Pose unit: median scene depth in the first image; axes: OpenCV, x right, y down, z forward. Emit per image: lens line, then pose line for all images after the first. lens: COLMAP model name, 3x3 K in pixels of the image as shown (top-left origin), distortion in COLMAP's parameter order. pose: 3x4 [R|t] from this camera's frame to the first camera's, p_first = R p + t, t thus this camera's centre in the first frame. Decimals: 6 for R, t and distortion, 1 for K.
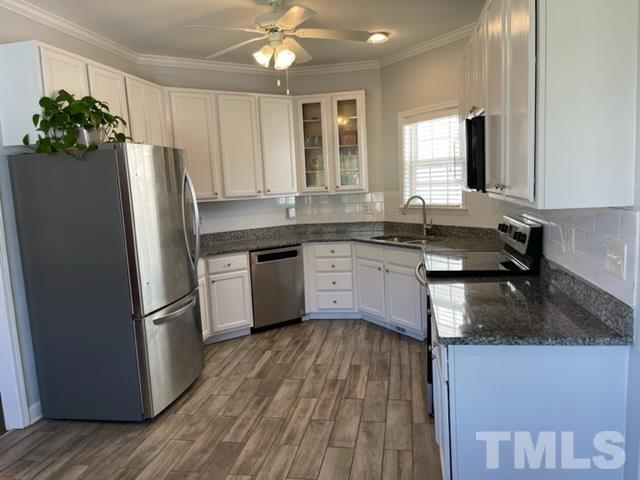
lens RADIAL K [[482.0, 0, 319.4], [0, 482.0, 239.6], [0, 0, 1]] dist [0.046397, -0.033186]
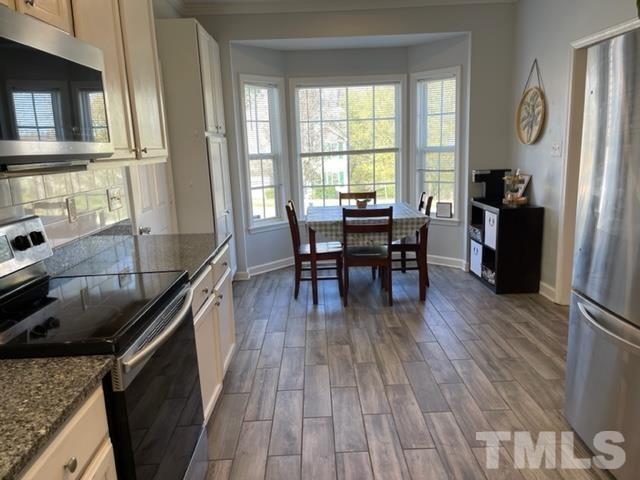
lens RADIAL K [[482.0, 0, 319.7], [0, 482.0, 239.9], [0, 0, 1]] dist [0.046397, -0.033186]
pose [[-0.976977, 0.129118, -0.169835, 0.089134], [0.070093, 0.946135, 0.316095, -0.113143], [0.201501, 0.296914, -0.933402, 1.017173]]
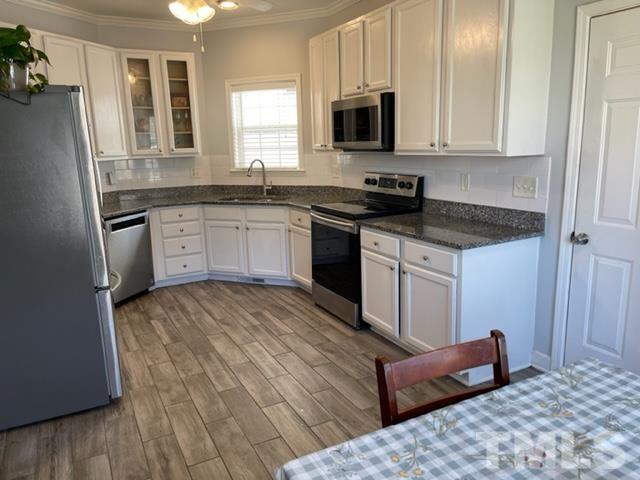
lens RADIAL K [[482.0, 0, 319.8], [0, 482.0, 241.4], [0, 0, 1]] dist [0.046397, -0.033186]
pose [[0.790719, -0.096406, 0.604541, -0.372443], [0.061940, 0.995054, 0.077666, 0.018569], [-0.609038, -0.023967, 0.792779, 0.037050]]
